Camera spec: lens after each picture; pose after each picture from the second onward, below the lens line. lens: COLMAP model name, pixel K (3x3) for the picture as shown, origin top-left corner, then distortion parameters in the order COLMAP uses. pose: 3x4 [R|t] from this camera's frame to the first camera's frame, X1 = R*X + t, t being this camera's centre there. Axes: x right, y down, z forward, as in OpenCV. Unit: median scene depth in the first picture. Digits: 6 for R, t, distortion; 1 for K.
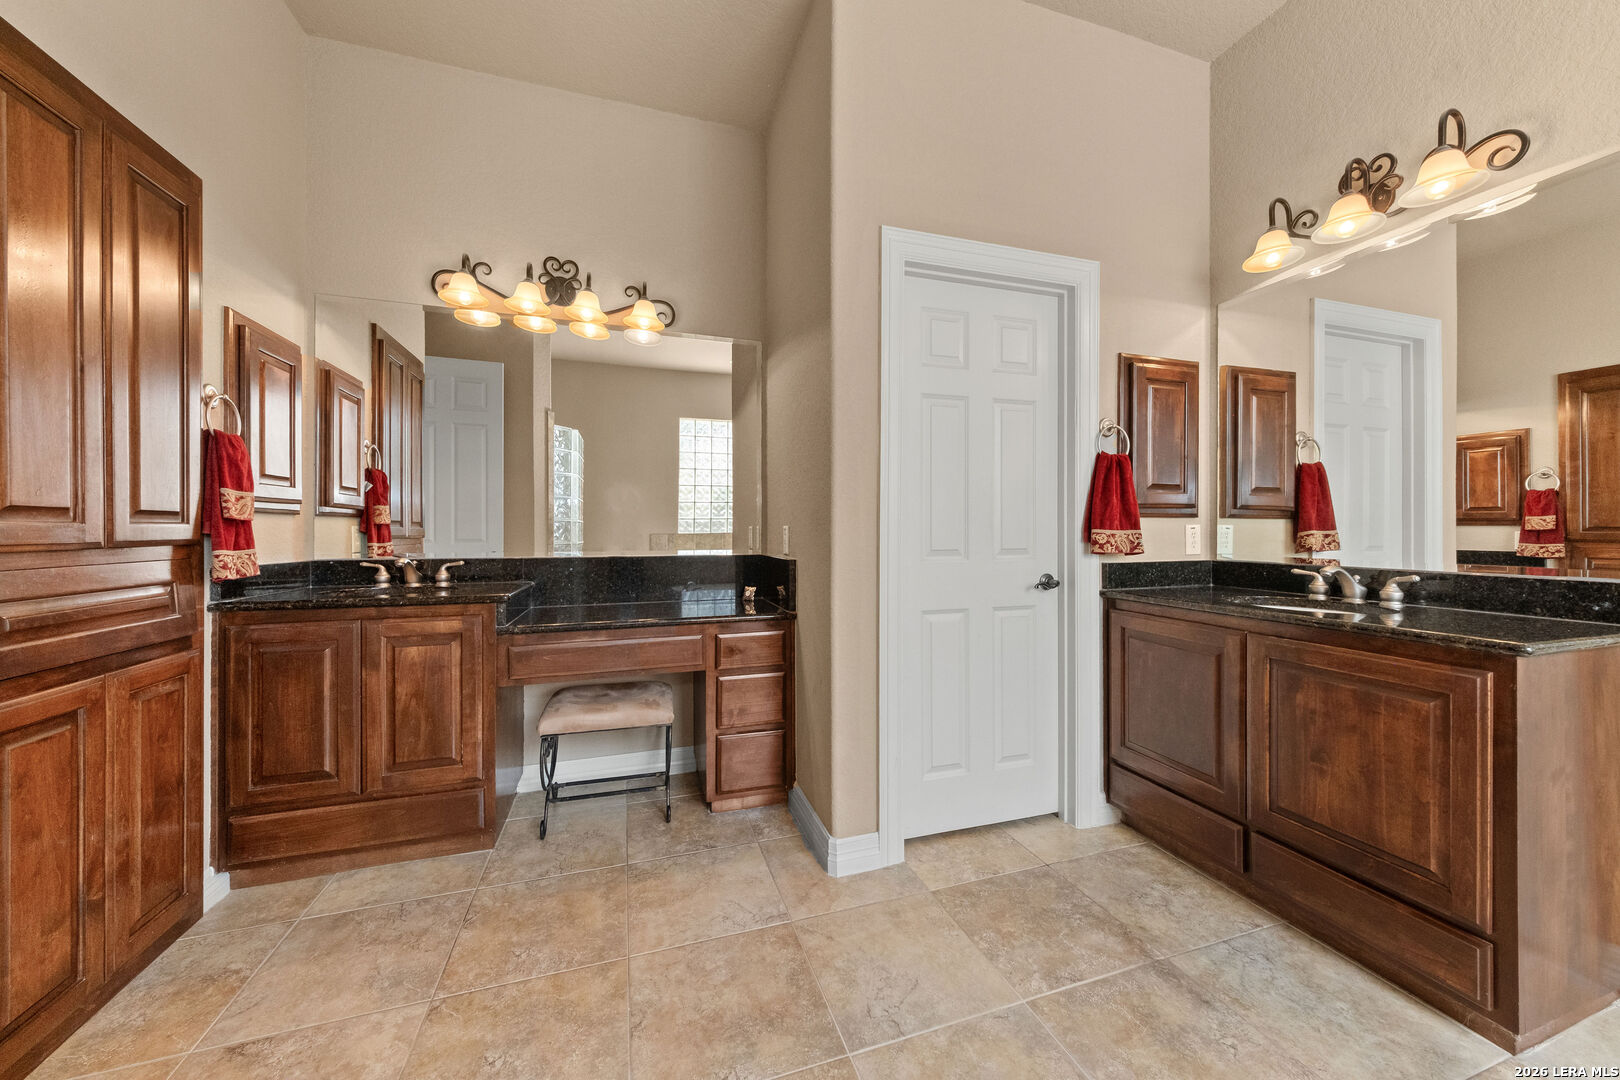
lens RADIAL K [[572.9, 0, 814.2], [0, 572.9, 529.5], [0, 0, 1]] dist [0.000140, -0.000015]
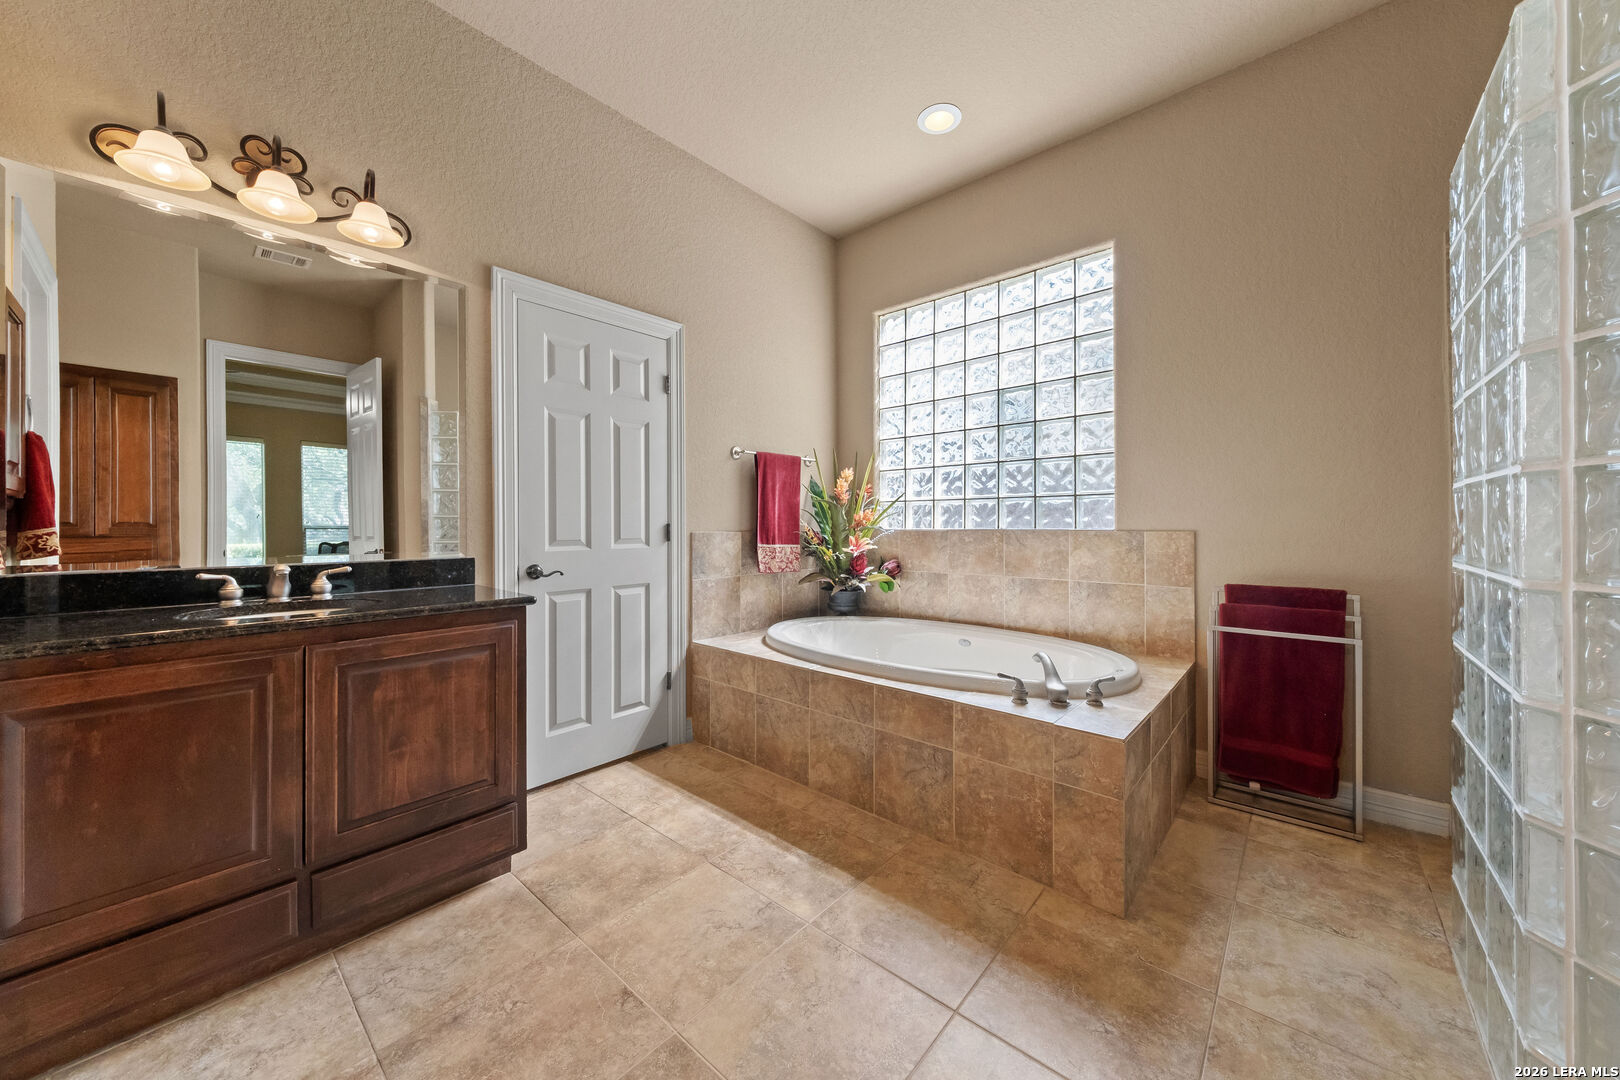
lens RADIAL K [[572.9, 0, 814.2], [0, 572.9, 529.5], [0, 0, 1]] dist [0.000140, -0.000015]
pose [[-0.511767, -0.005679, 0.859105, -0.395662], [0.002981, 0.999960, 0.008386, 0.003335], [-0.859119, 0.006853, -0.511730, 0.877999]]
